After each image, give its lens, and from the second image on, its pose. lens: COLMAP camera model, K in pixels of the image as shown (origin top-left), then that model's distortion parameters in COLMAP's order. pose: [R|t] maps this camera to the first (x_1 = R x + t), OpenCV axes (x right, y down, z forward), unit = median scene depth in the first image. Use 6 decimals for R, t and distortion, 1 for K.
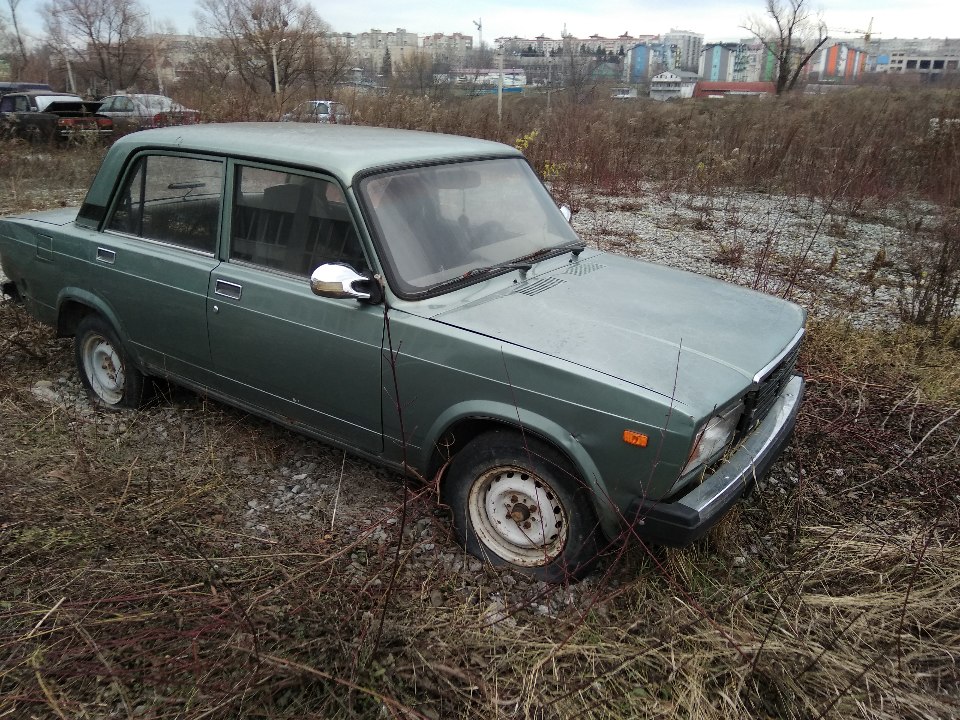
lens RADIAL K [[741.8, 0, 459.0], [0, 741.8, 346.1], [0, 0, 1]] dist [0.075331, -0.107862]
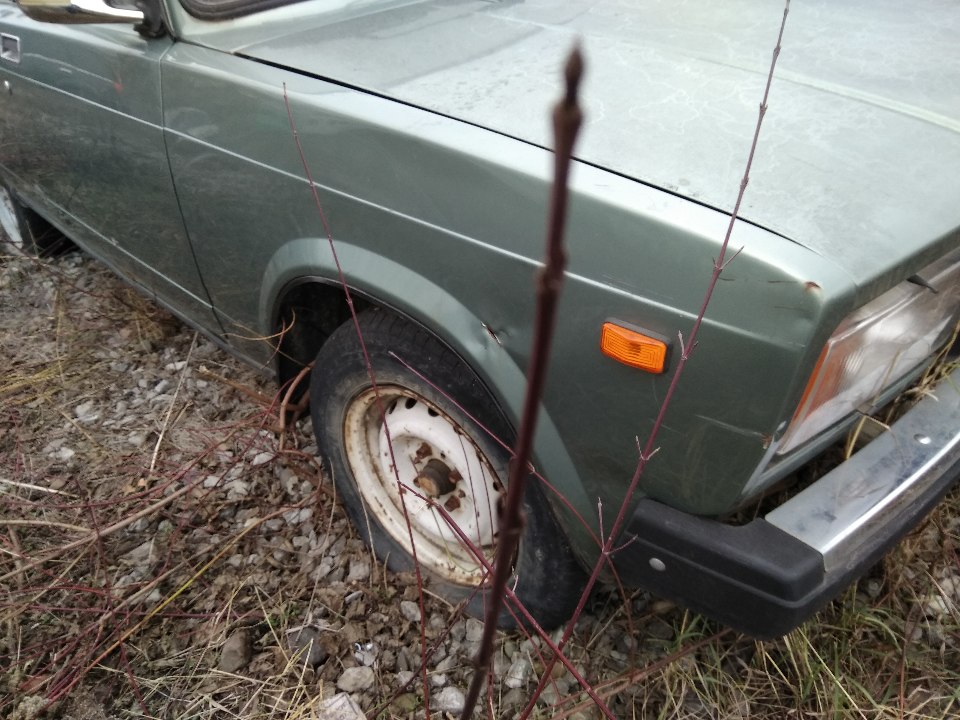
lens RADIAL K [[750.3, 0, 480.0], [0, 750.3, 360.0], [0, 0, 1]] dist [0.084960, -0.111744]
pose [[0.979317, 0.030412, -0.200035, 0.203849], [0.013582, 0.976528, 0.214963, 0.047919], [0.201877, -0.213234, 0.955917, 0.567535]]
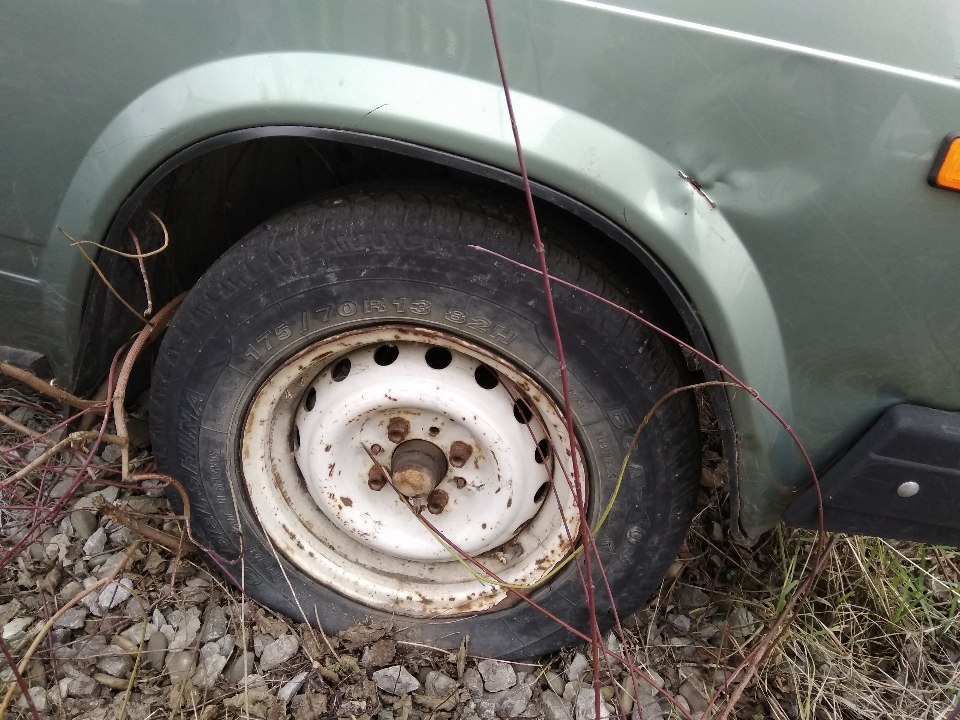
lens RADIAL K [[750.3, 0, 480.0], [0, 750.3, 360.0], [0, 0, 1]] dist [0.084960, -0.111744]
pose [[0.927877, -0.081339, 0.363908, -0.005447], [0.004109, 0.978090, 0.208140, 0.113469], [-0.372865, -0.191633, 0.907882, 0.714654]]
